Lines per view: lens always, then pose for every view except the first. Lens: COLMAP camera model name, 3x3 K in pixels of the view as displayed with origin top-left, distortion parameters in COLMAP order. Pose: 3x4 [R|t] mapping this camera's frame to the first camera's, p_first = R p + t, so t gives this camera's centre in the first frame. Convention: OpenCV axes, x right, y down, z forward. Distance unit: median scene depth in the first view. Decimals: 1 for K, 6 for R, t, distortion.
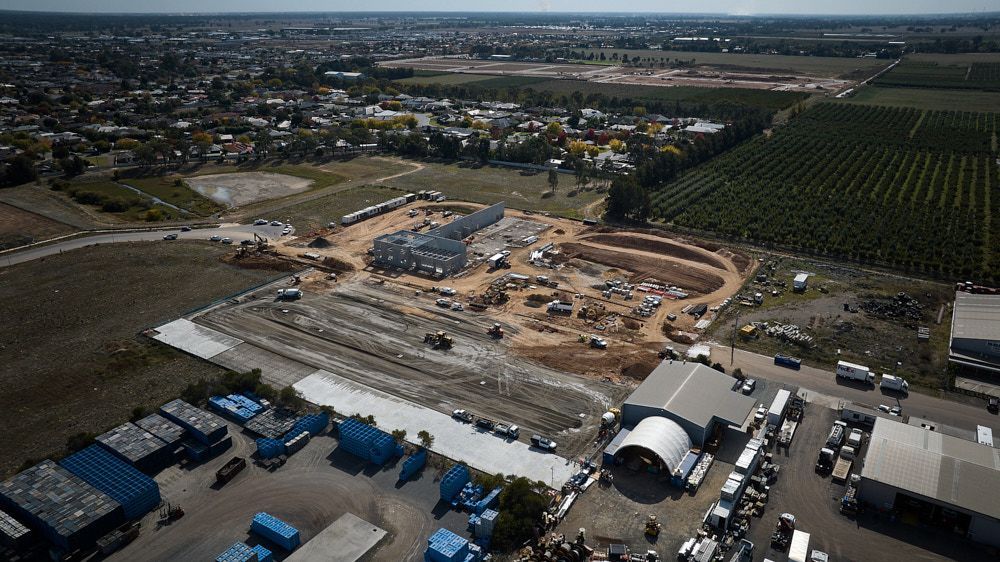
lens RADIAL K [[692.6, 0, 500.0], [0, 692.6, 281.0], [0, 0, 1]] dist [0.005503, 0.006982]
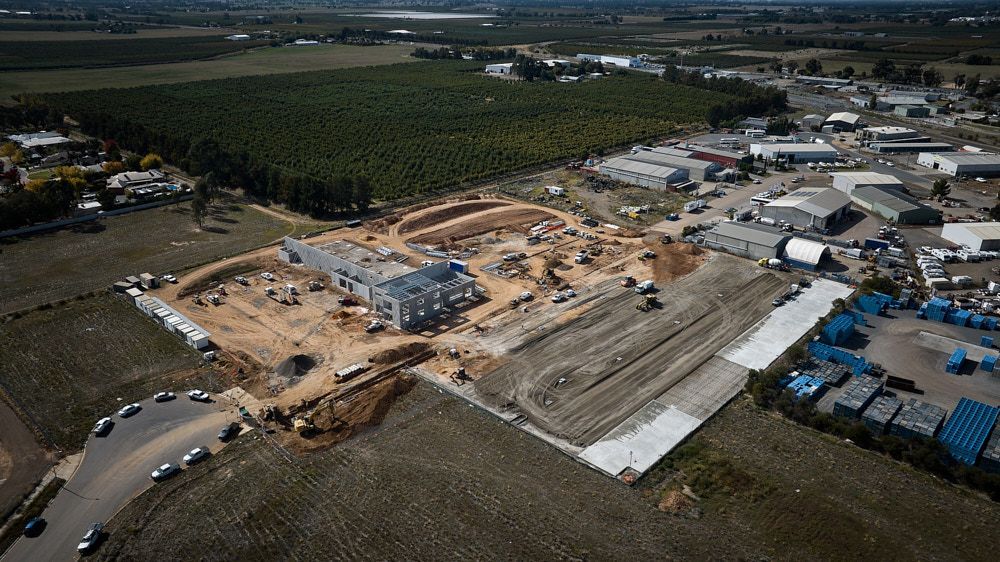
lens RADIAL K [[692.6, 0, 500.0], [0, 692.6, 281.0], [0, 0, 1]] dist [0.005503, 0.006982]
pose [[0.175861, -0.376047, 0.909759, -0.893170], [0.351320, 0.887280, 0.298844, -0.284529], [-0.919591, 0.267062, 0.288151, 0.725282]]
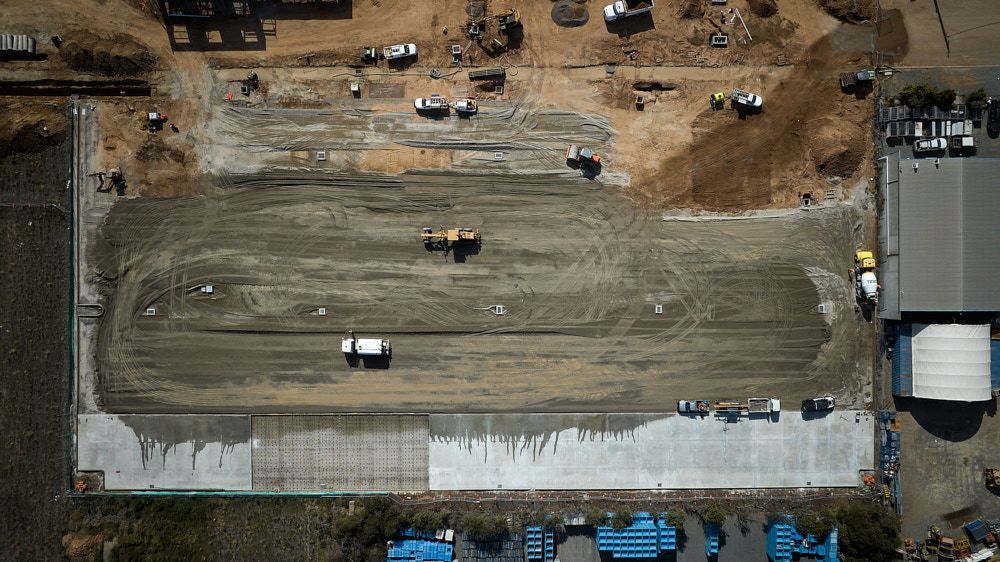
lens RADIAL K [[692.6, 0, 500.0], [0, 692.6, 281.0], [0, 0, 1]] dist [0.005503, 0.006982]
pose [[0.841082, -0.540869, 0.006449, -0.104554], [0.196804, 0.317103, 0.927747, -0.377218], [-0.503835, -0.779042, 0.373155, 0.615496]]
